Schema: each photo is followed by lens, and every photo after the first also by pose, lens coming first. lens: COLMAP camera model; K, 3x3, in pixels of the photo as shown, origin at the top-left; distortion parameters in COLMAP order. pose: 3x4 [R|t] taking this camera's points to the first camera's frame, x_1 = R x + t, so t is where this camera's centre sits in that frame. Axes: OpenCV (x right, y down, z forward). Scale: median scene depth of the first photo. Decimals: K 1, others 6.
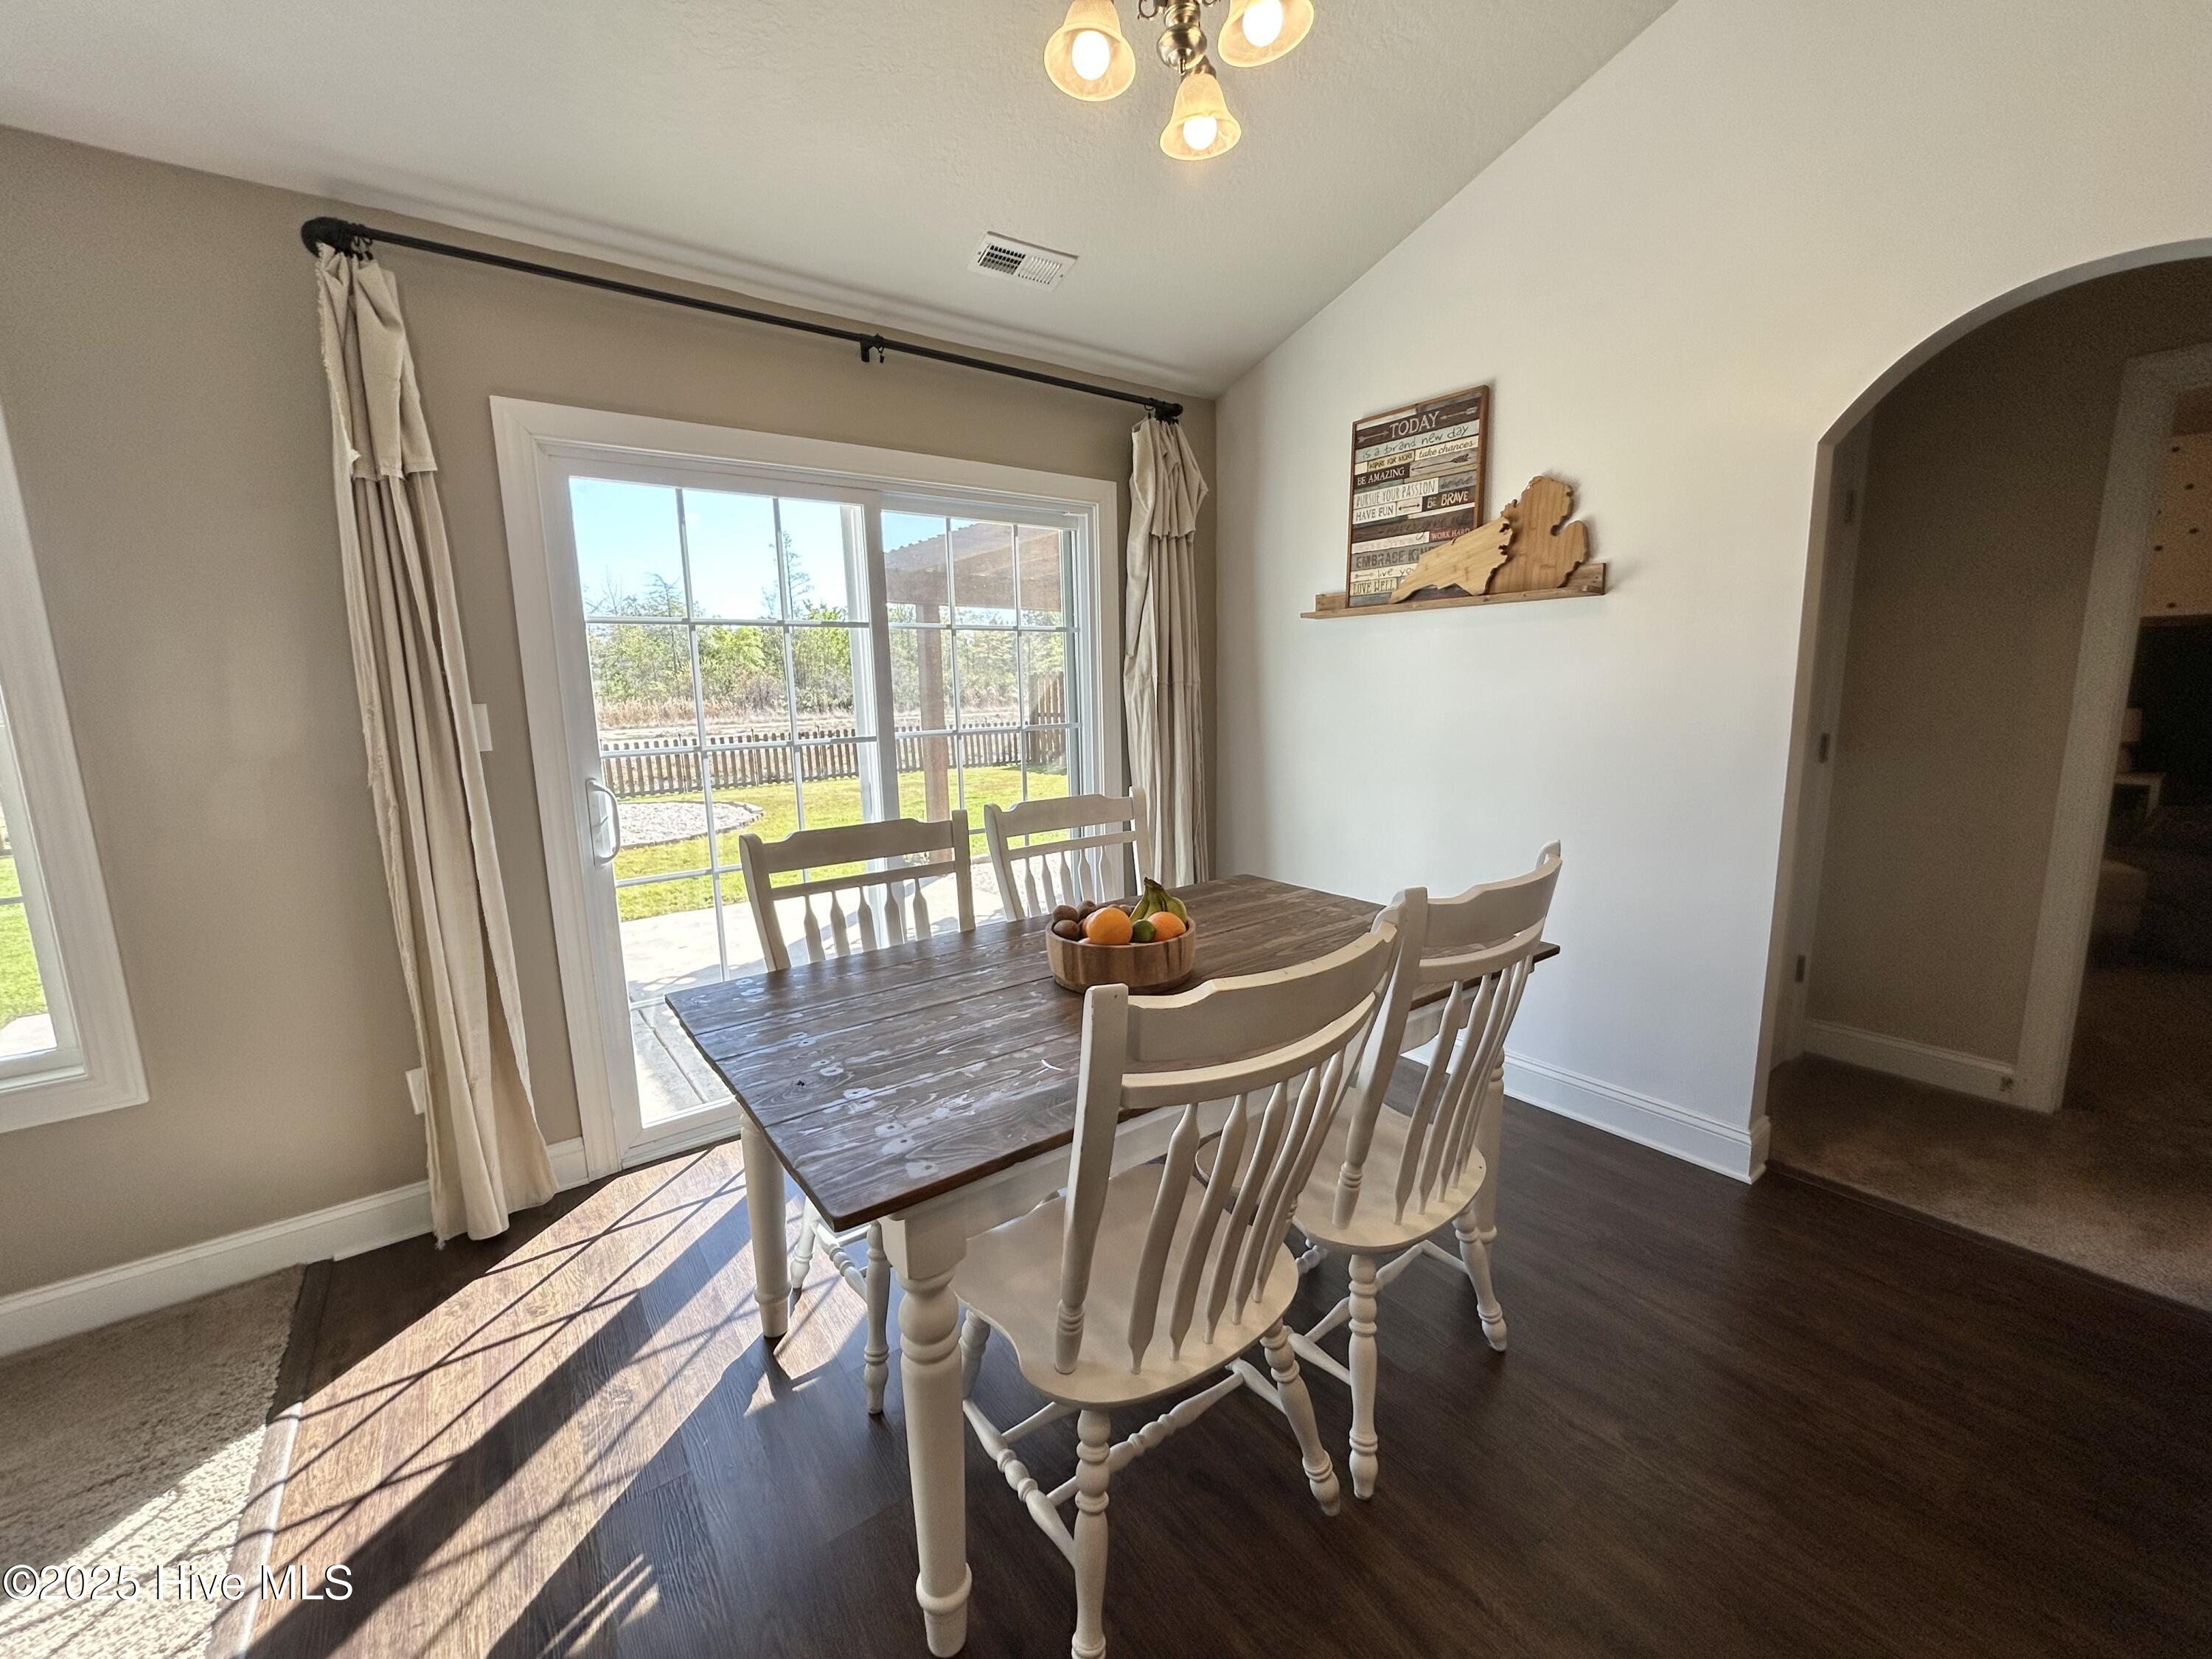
lens RADIAL K [[897.1, 0, 1110.9], [0, 897.1, 822.8], [0, 0, 1]] dist [0.004316, 0.001503]
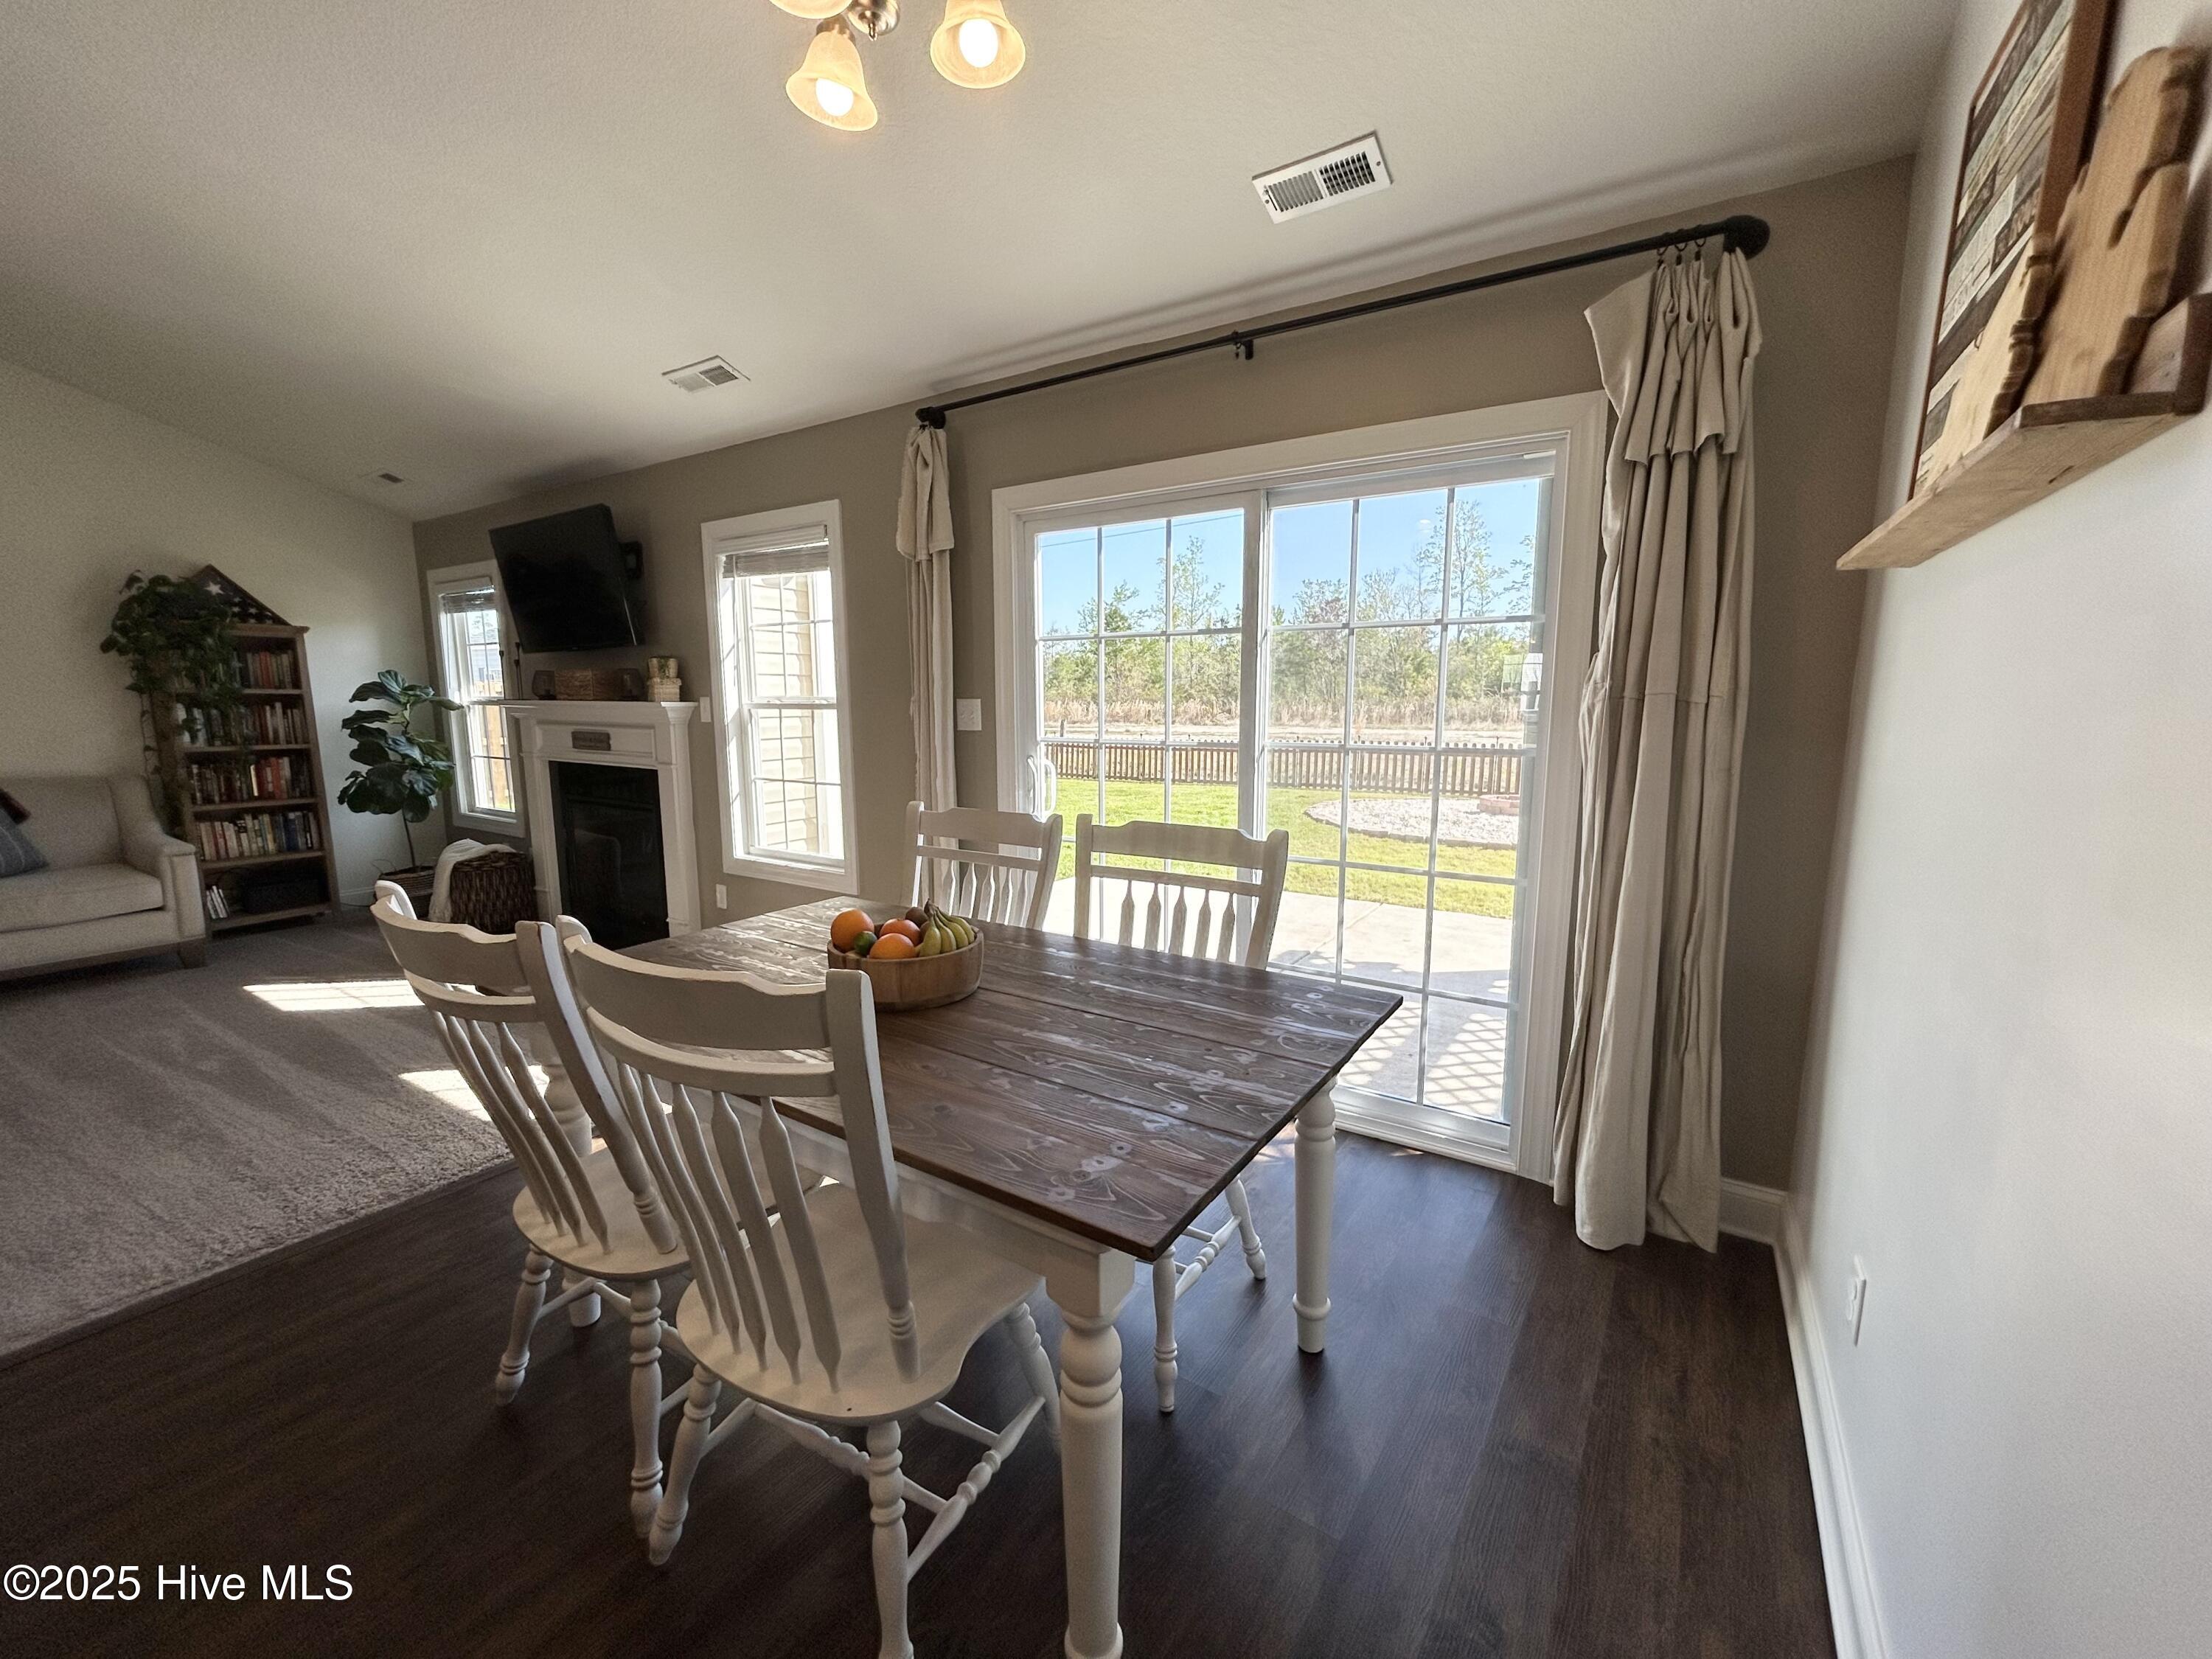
lens RADIAL K [[897.1, 0, 1098.6], [0, 897.1, 830.4], [0, 0, 1]] dist [0.004316, 0.001503]
pose [[0.340048, 0.162989, -0.926176, 0.684781], [-0.153724, 0.981253, 0.116242, -0.105640], [0.927759, 0.102847, 0.358728, 0.578425]]
